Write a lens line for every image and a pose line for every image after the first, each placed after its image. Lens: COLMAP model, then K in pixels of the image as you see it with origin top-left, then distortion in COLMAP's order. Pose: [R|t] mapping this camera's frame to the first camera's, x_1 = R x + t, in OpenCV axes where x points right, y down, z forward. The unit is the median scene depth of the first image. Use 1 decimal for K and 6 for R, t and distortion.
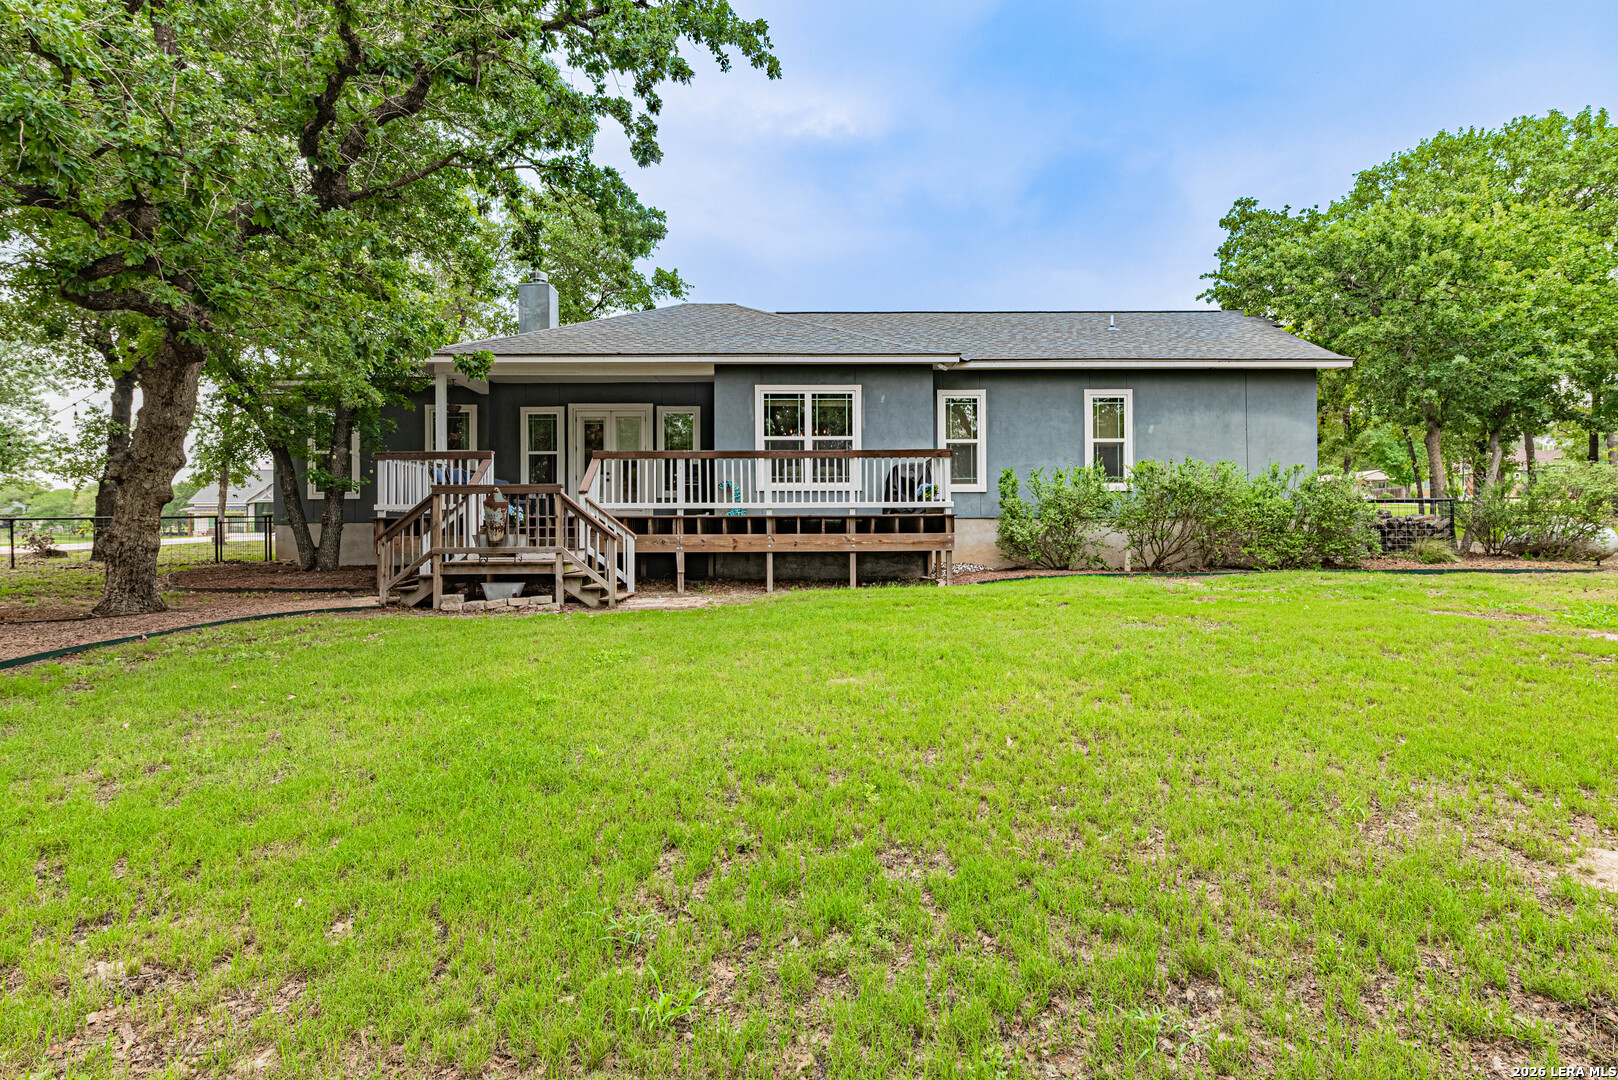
lens RADIAL K [[835.5, 0, 809.0], [0, 835.5, 540.0], [0, 0, 1]] dist [-0.001972, -0.000478]
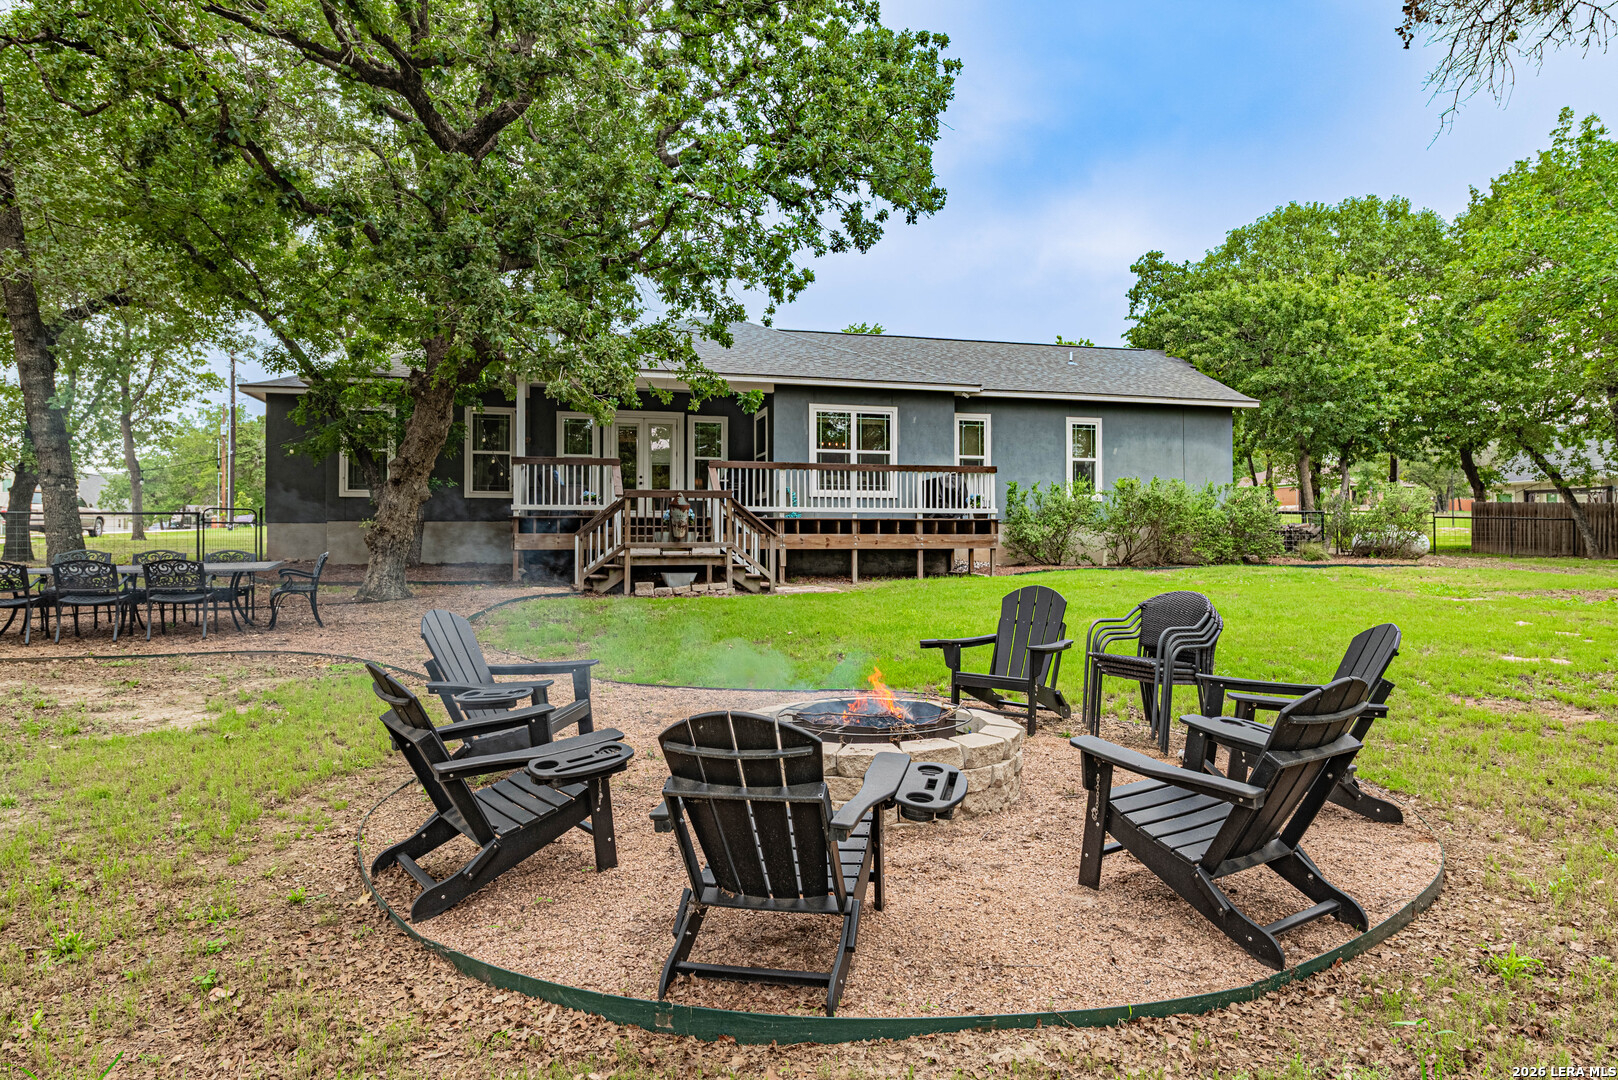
lens RADIAL K [[983.3, 0, 809.0], [0, 983.3, 540.0], [0, 0, 1]] dist [0.003847, 0.000723]
pose [[0.969662, 0.005637, 0.244385, -0.391997], [-0.003396, 0.999948, -0.009590, 0.012995], [-0.244426, 0.008469, 0.969631, -0.298471]]
